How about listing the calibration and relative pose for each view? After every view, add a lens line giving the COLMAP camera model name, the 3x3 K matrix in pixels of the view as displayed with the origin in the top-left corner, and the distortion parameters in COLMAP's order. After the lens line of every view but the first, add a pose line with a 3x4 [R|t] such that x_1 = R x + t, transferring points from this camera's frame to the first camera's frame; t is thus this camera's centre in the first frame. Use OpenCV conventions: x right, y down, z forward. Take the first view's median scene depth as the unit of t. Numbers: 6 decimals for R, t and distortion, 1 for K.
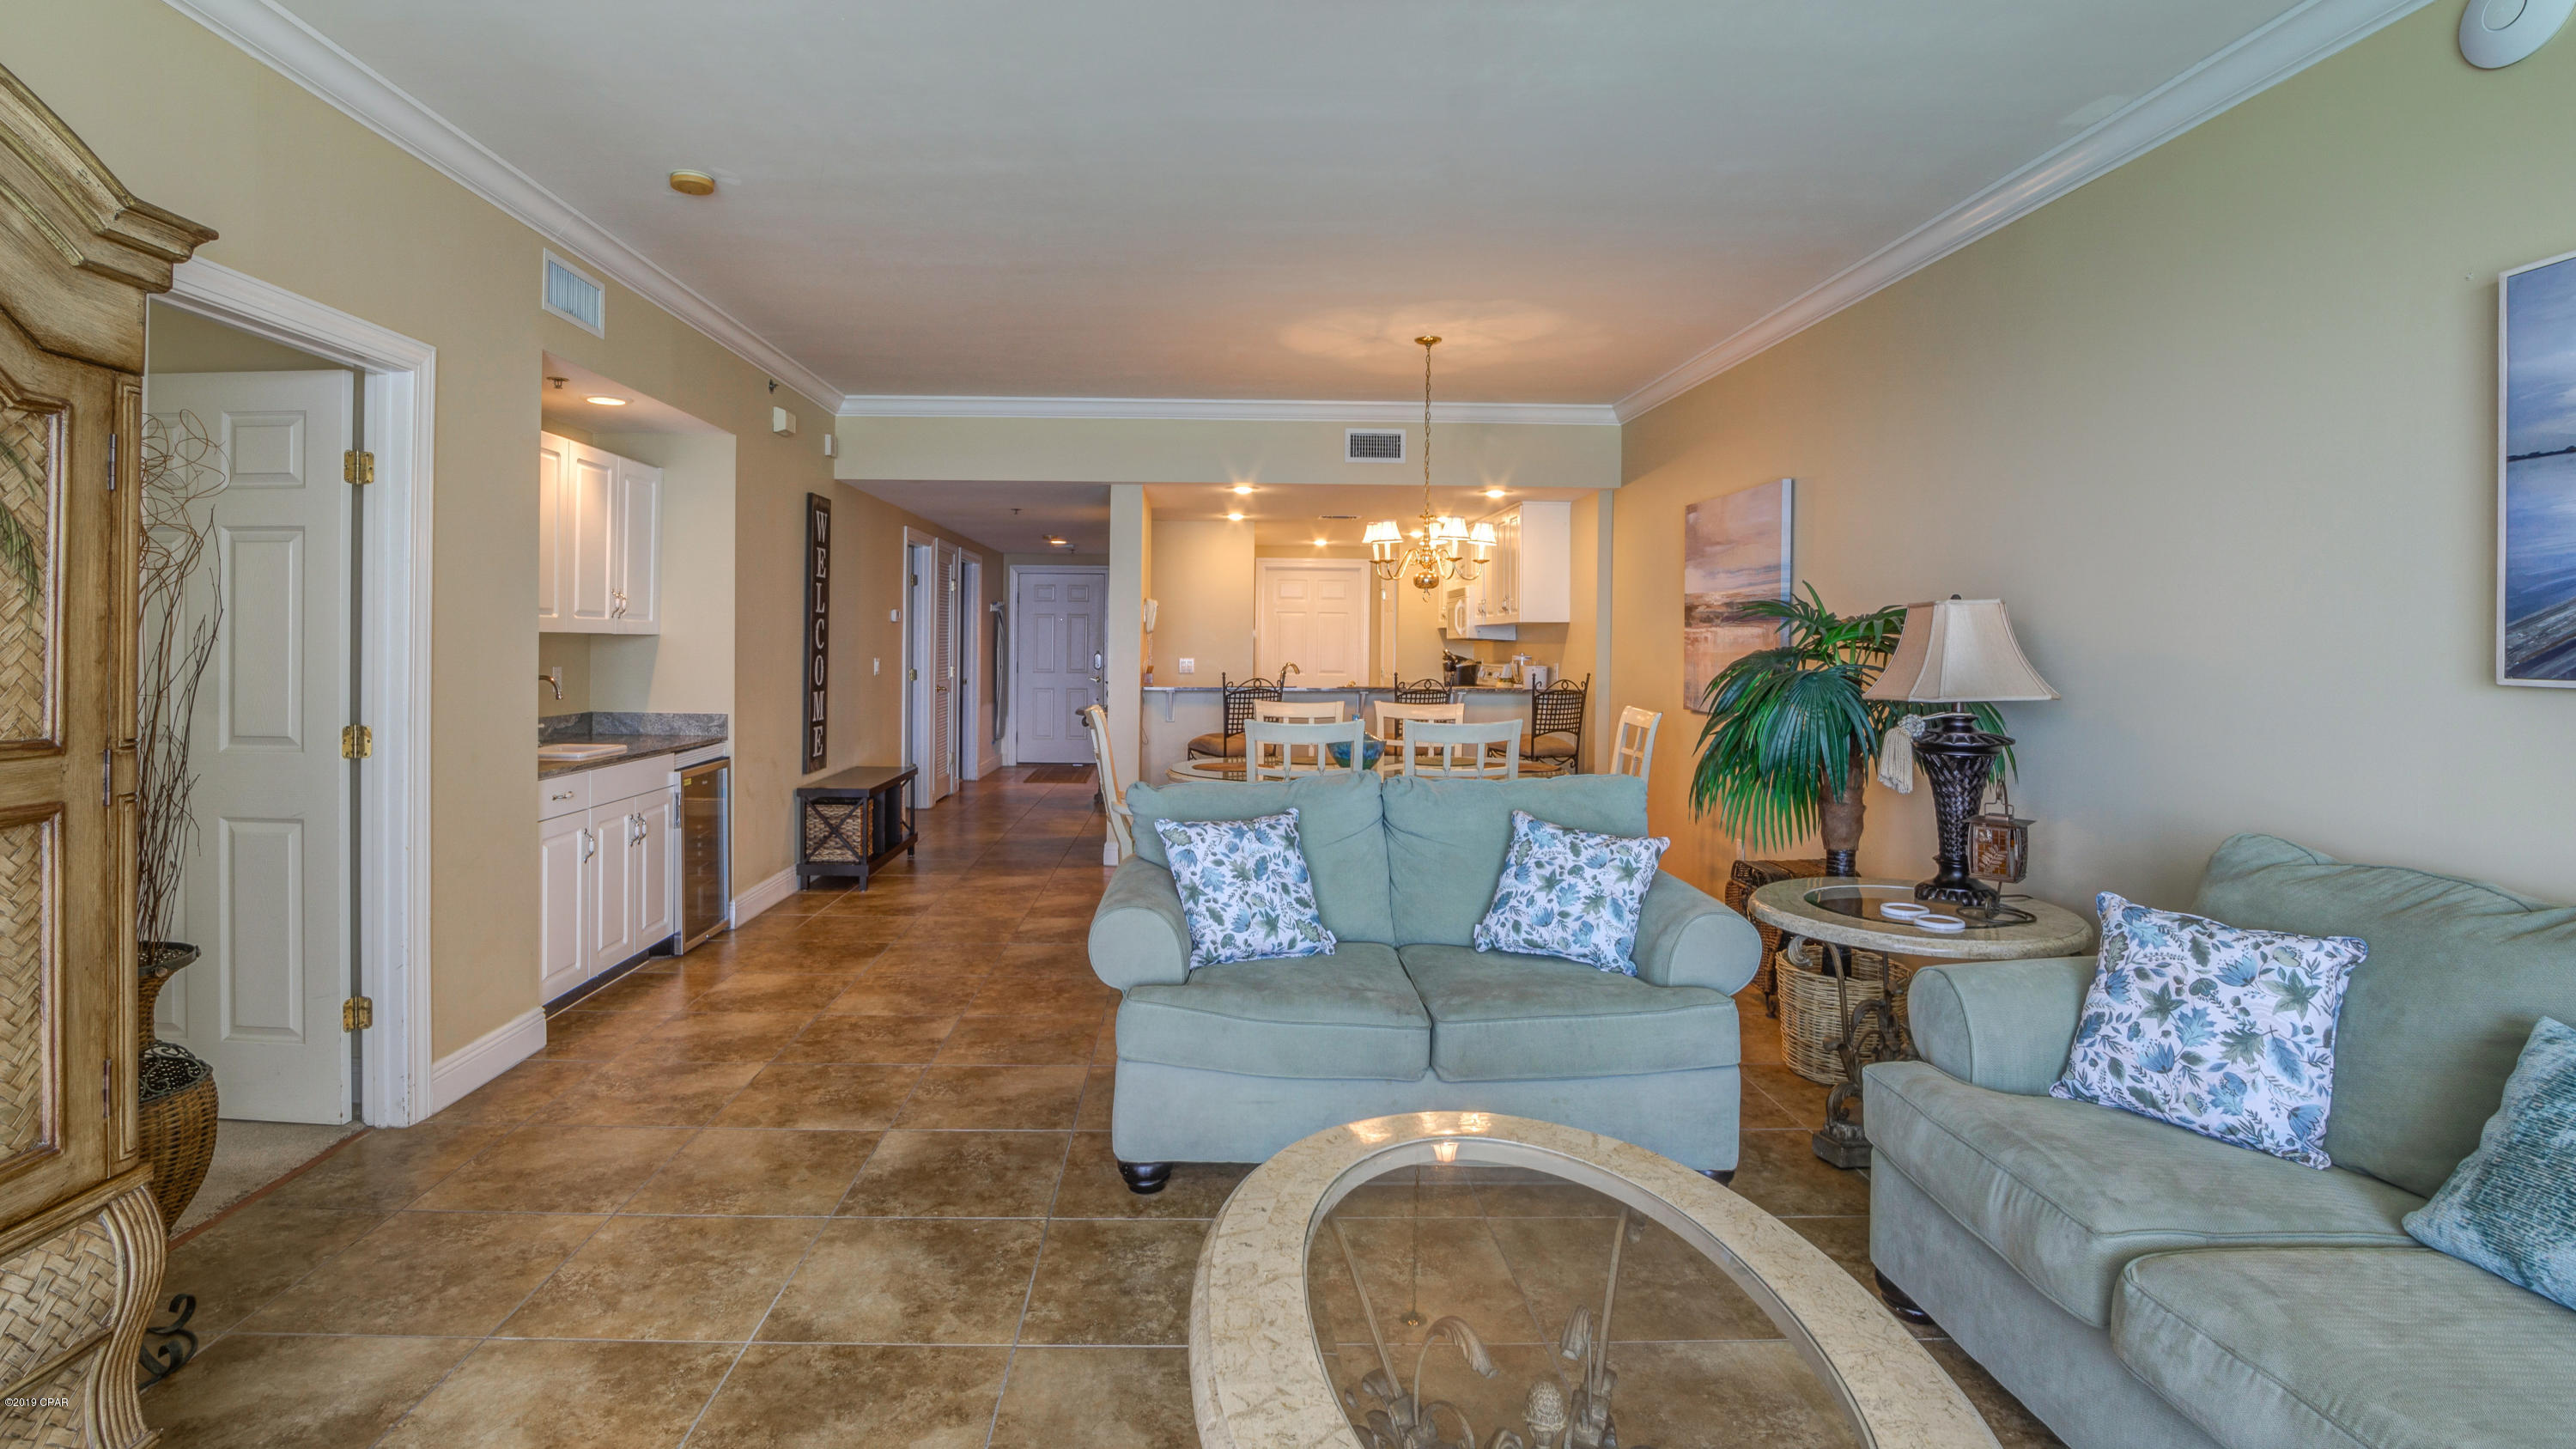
lens RADIAL K [[1247.5, 0, 1286.4], [0, 1247.5, 638.8], [0, 0, 1]] dist [-0.019929, 0.000068]
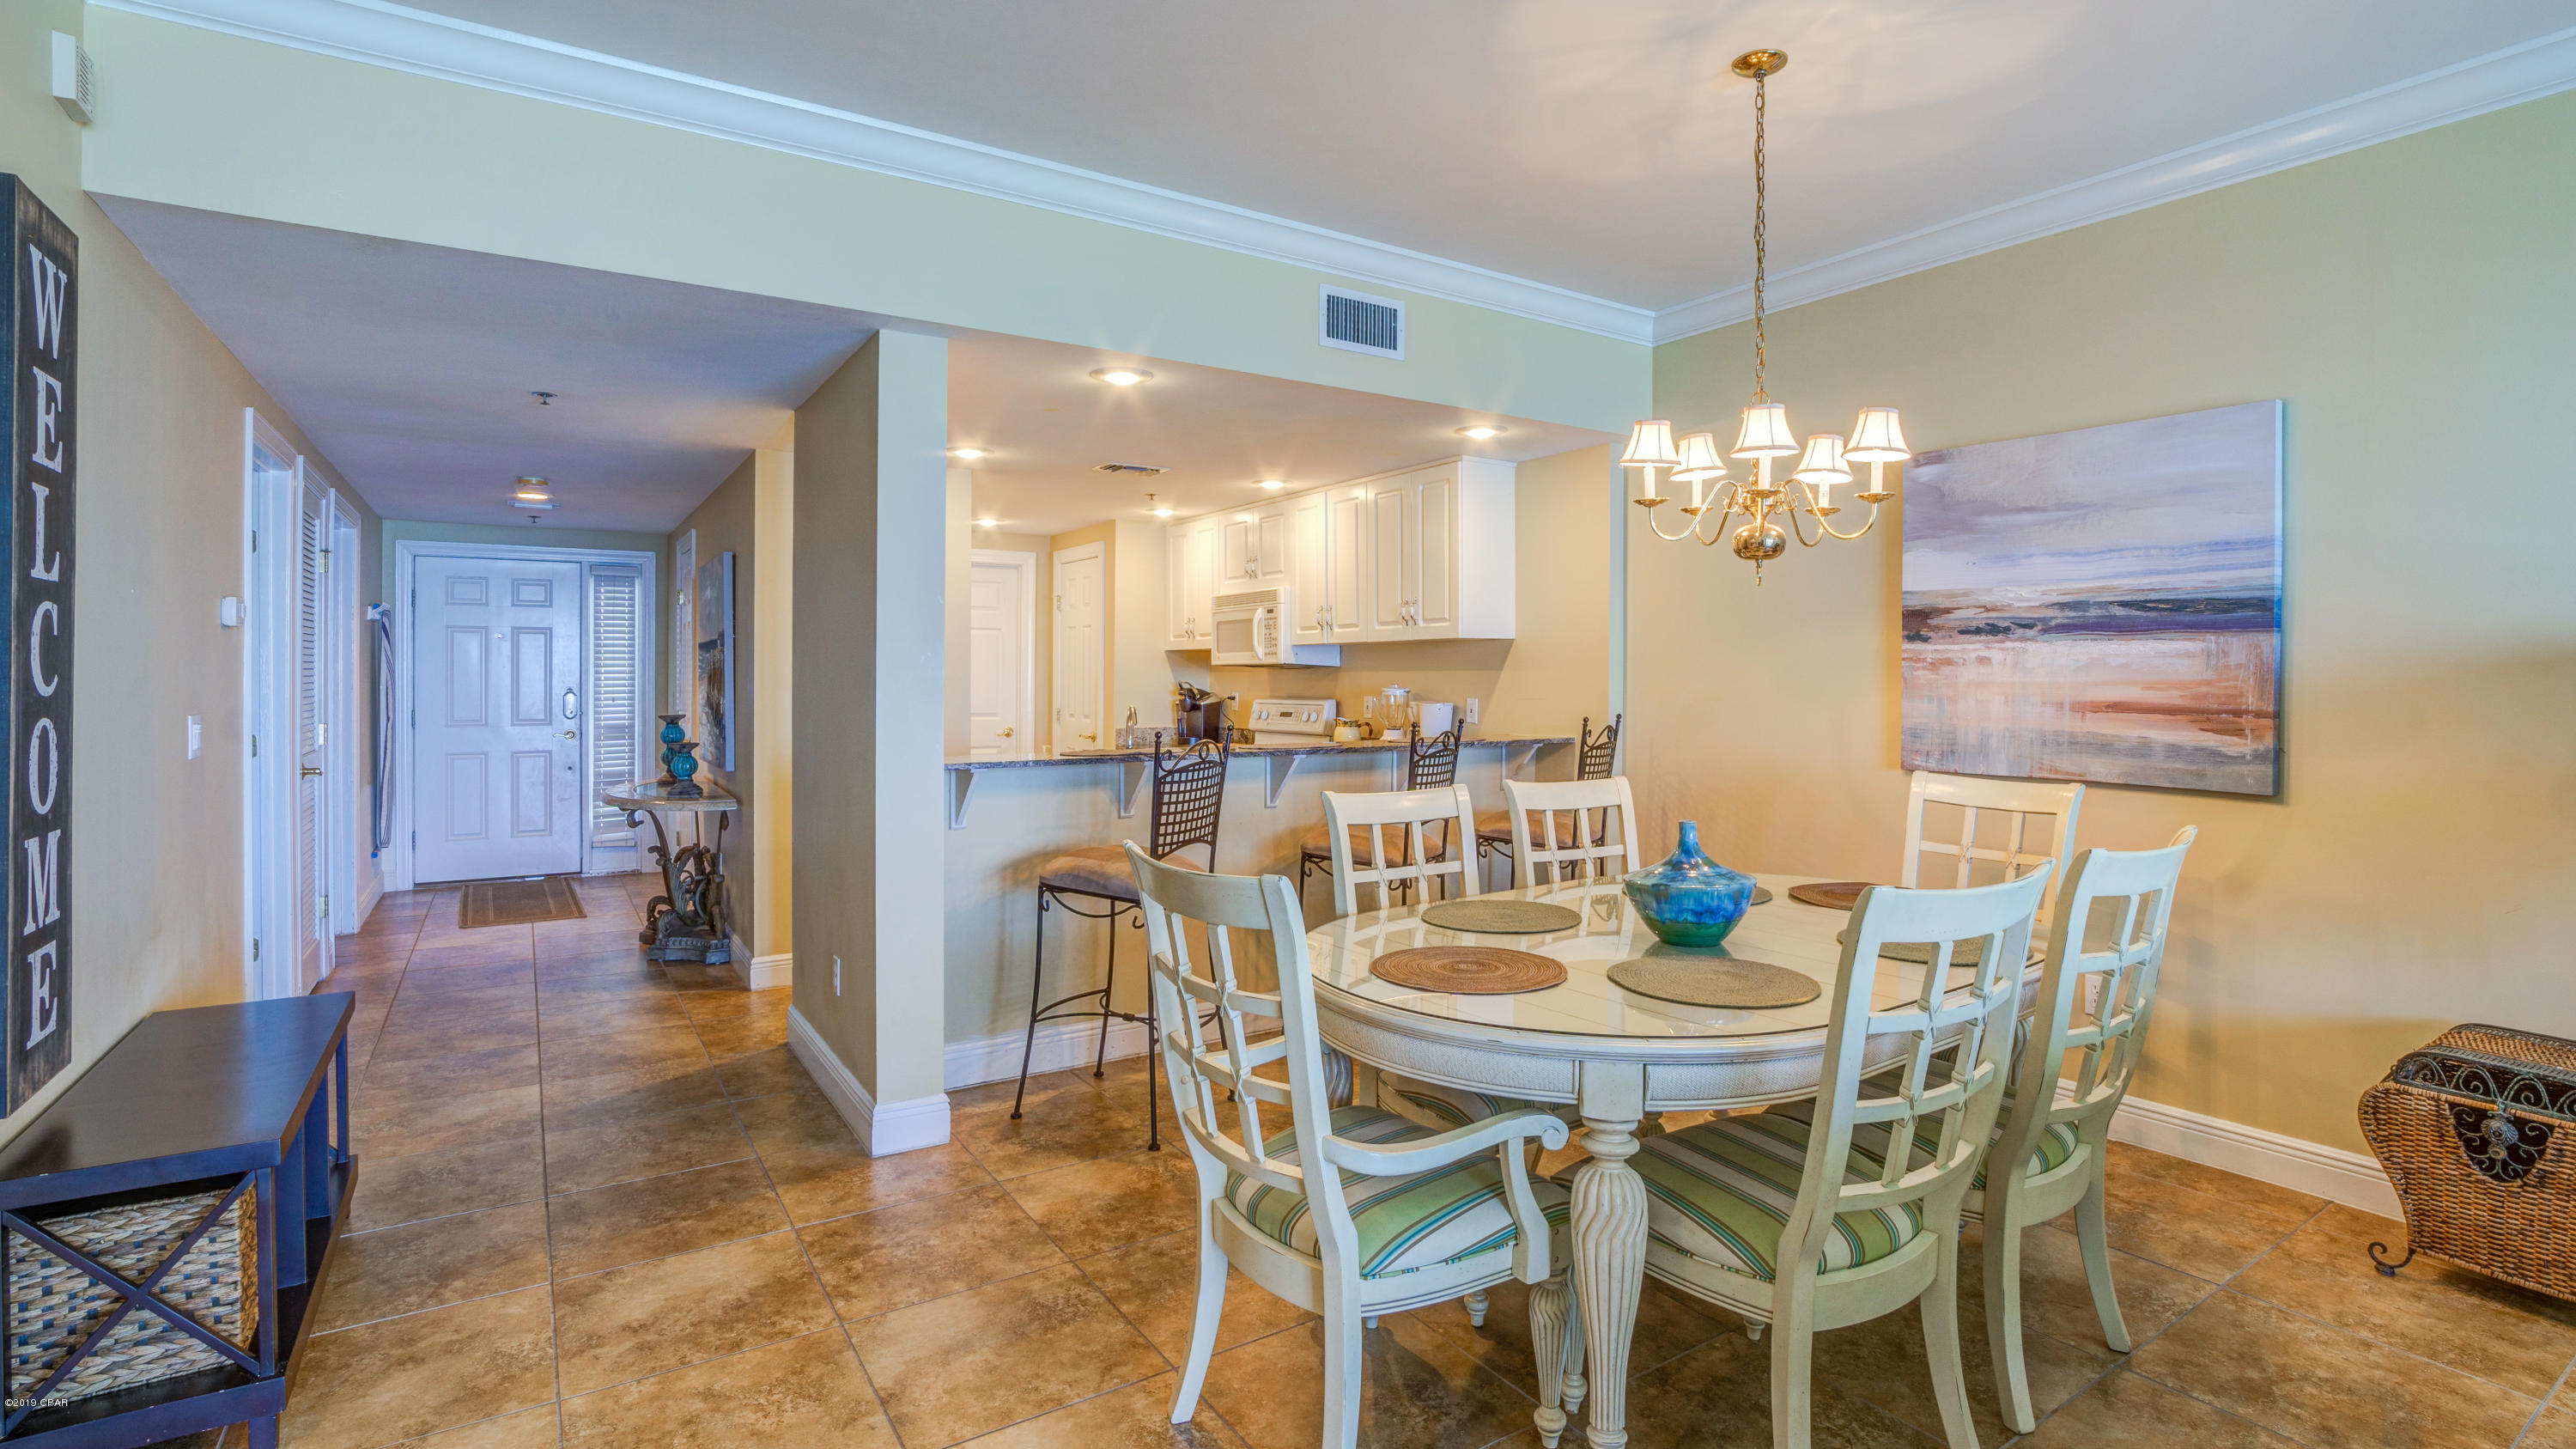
lens RADIAL K [[1208.7, 0, 1295.0], [0, 1208.7, 683.3], [0, 0, 1]] dist [-0.025353, 0.000760]
pose [[0.867511, -0.009638, 0.497324, -0.247865], [0.003887, 0.999913, 0.012598, 0.002086], [-0.497402, -0.008996, 0.867473, 0.585956]]
